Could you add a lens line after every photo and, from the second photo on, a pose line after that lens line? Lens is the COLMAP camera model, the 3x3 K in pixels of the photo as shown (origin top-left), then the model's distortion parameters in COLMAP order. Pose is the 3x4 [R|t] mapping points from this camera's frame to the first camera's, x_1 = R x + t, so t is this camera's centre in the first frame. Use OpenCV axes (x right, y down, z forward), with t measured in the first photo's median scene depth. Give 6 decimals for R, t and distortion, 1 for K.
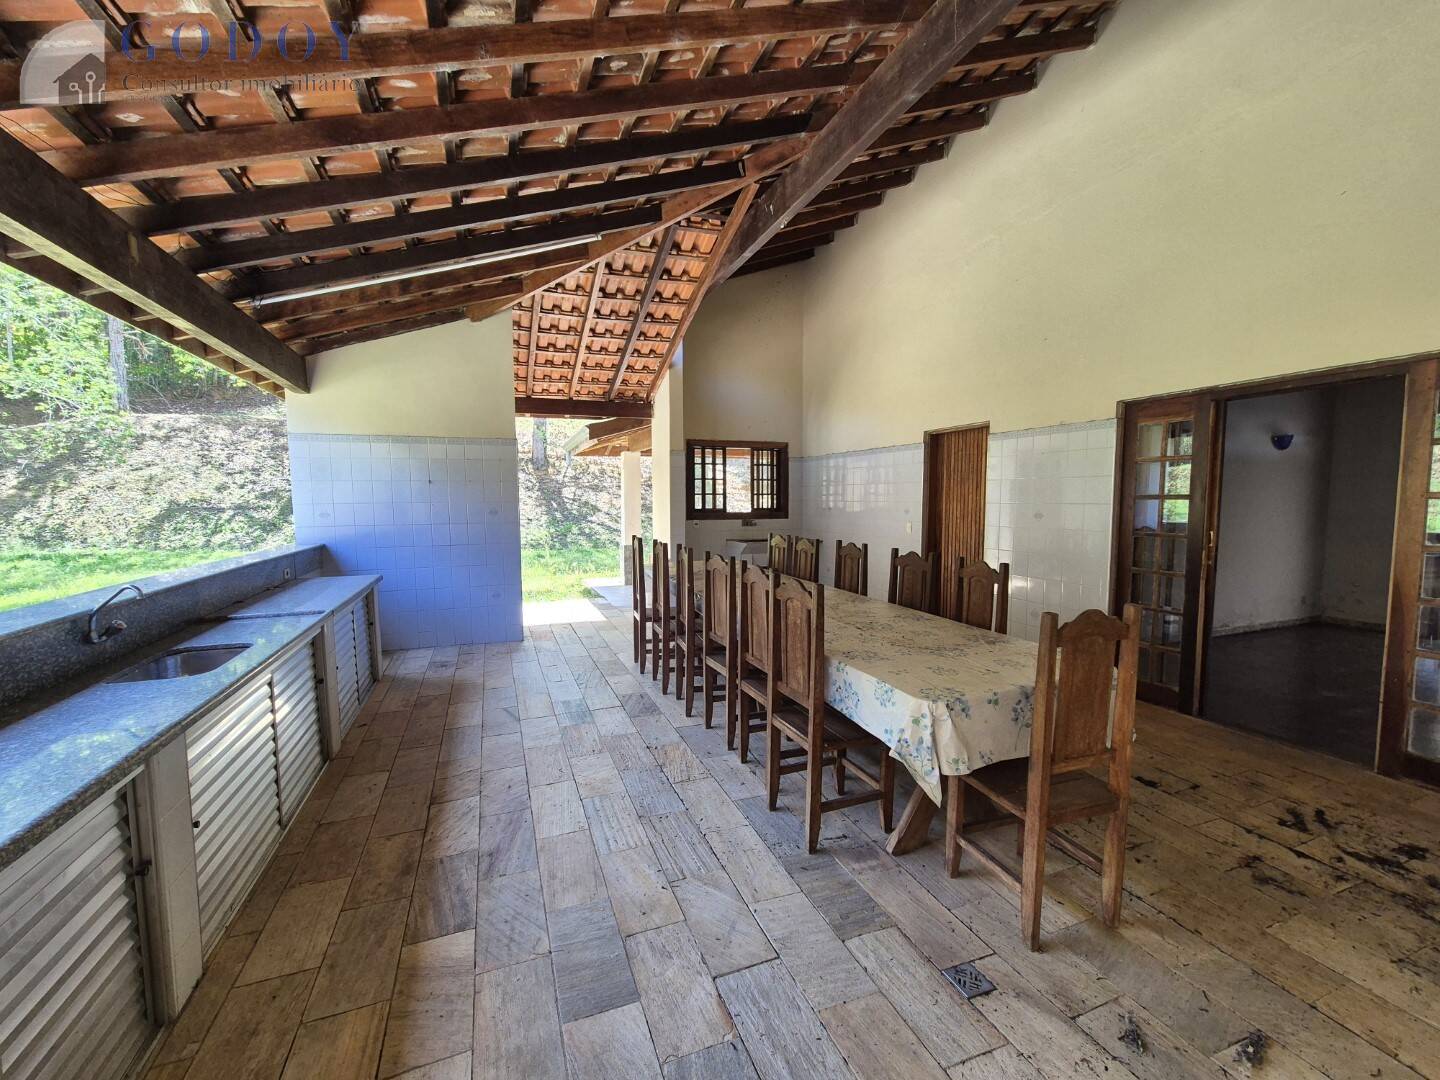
lens RADIAL K [[587.7, 0, 722.9], [0, 587.7, 537.3], [0, 0, 1]] dist [0.001897, 0.000746]
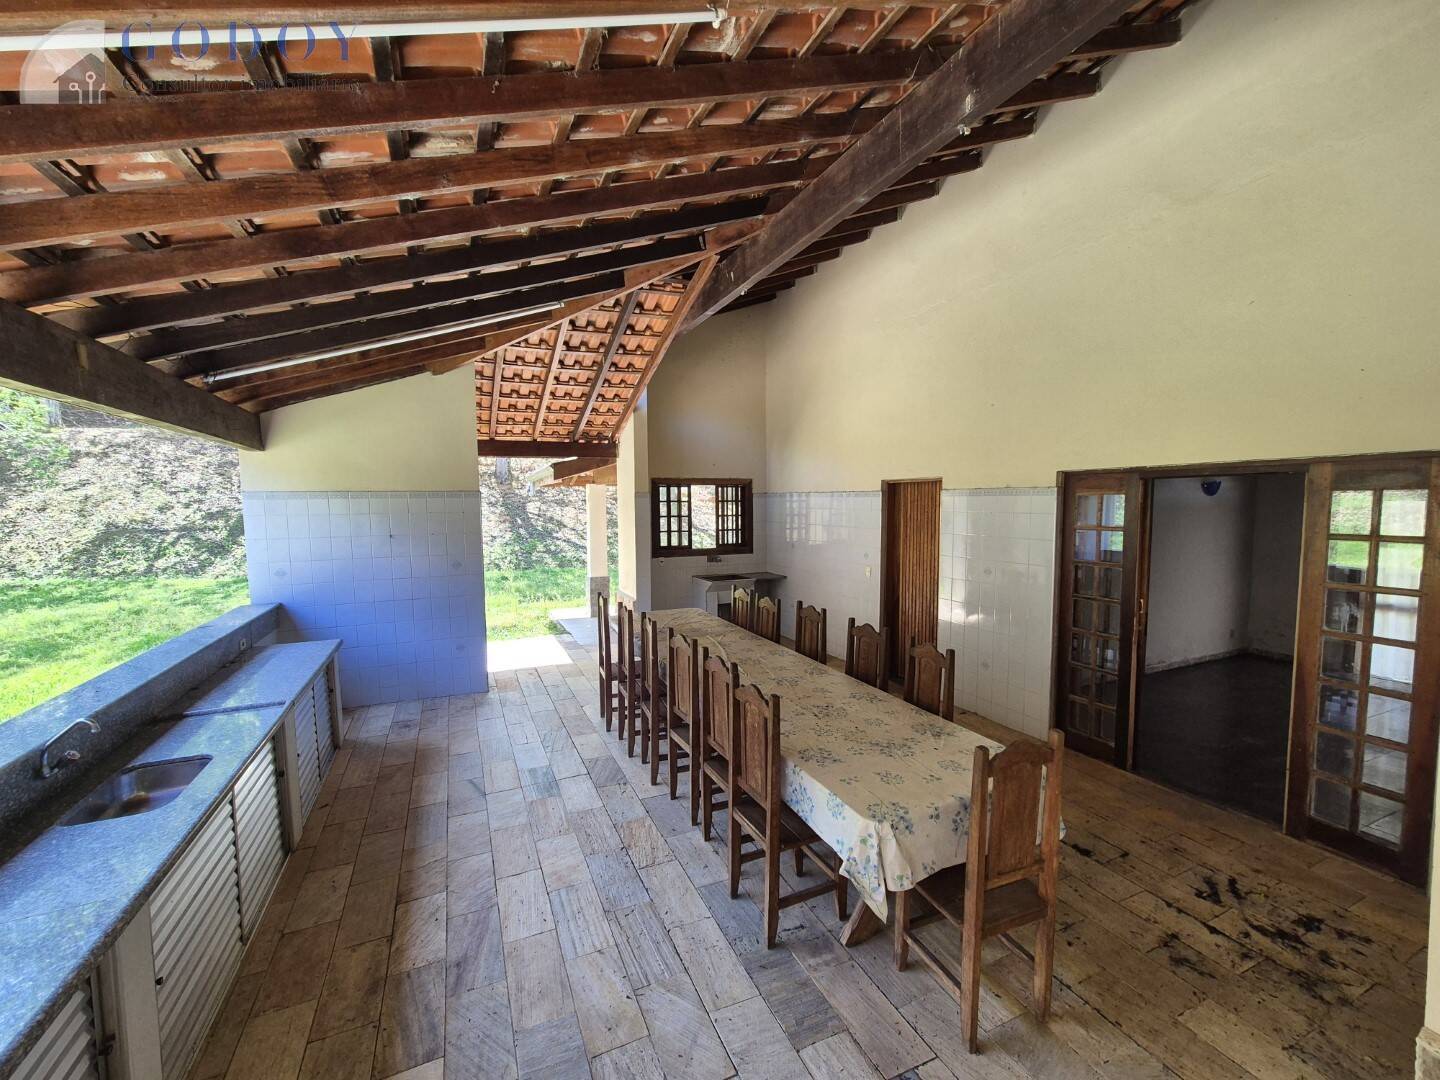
lens RADIAL K [[587.7, 0, 722.9], [0, 587.7, 540.2], [0, 0, 1]] dist [0.001897, 0.000746]
pose [[0.998481, -0.007708, 0.054554, 0.009068], [0.007808, 0.999968, -0.001609, -0.119938], [-0.054540, 0.002033, 0.998509, -0.029191]]
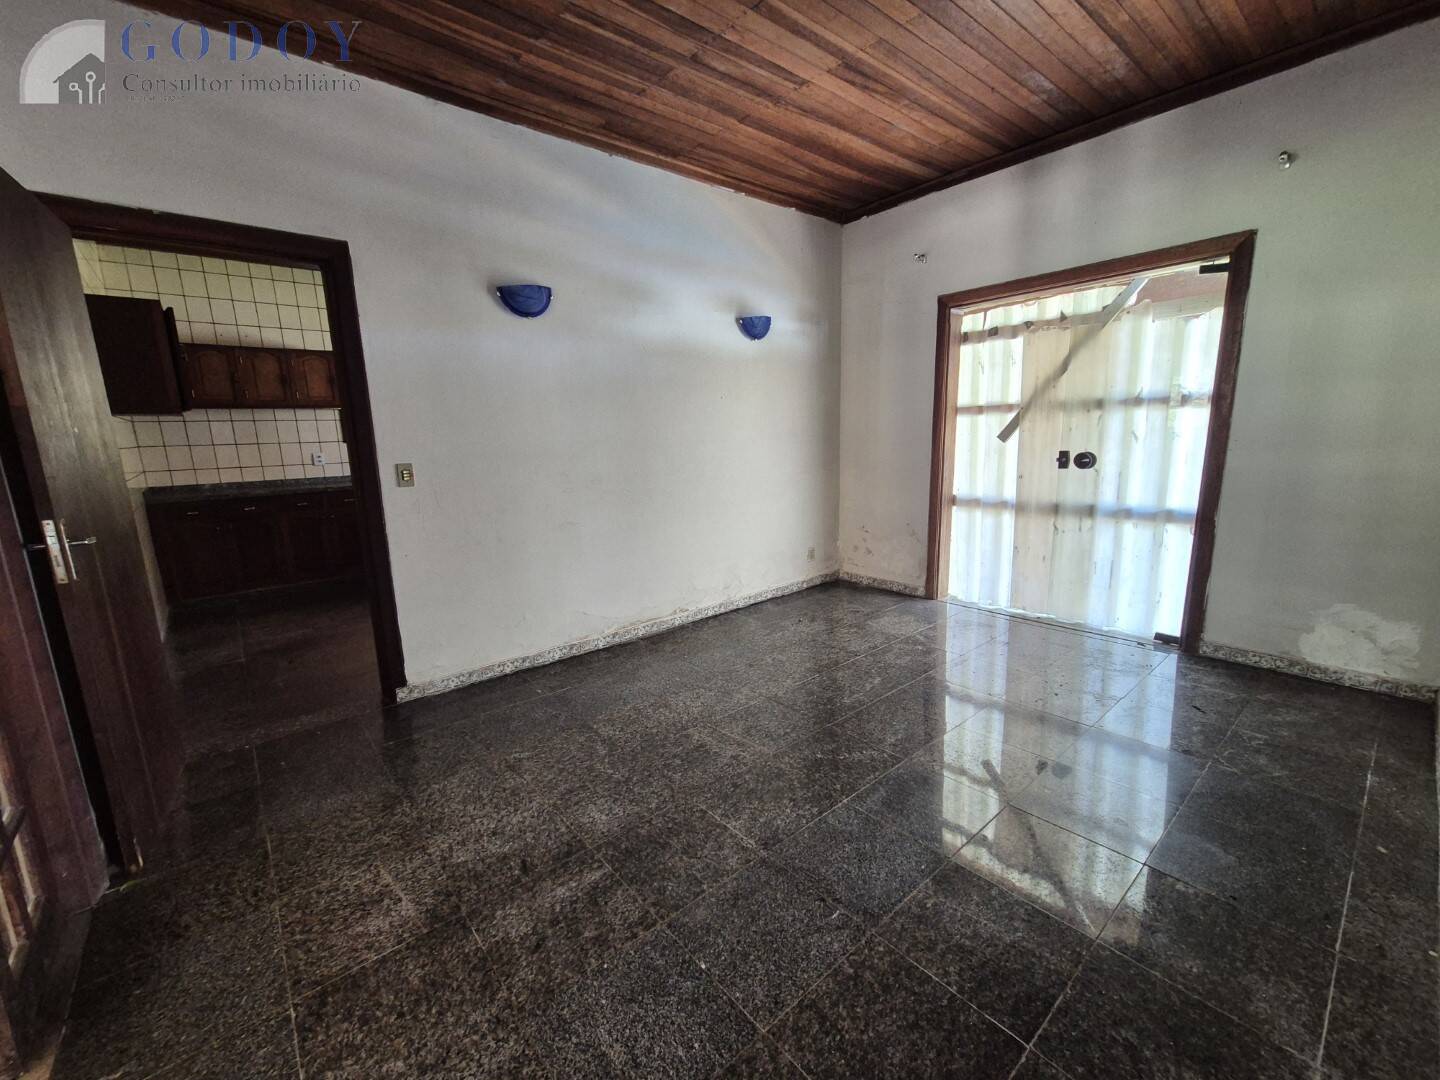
lens RADIAL K [[587.7, 0, 718.3], [0, 587.7, 538.9], [0, 0, 1]] dist [0.001897, 0.000746]
pose [[0.947309, -0.086545, 0.308407, 1.129801], [0.056707, 0.992912, 0.104449, 0.007388], [-0.315261, -0.081456, 0.945503, 0.598354]]
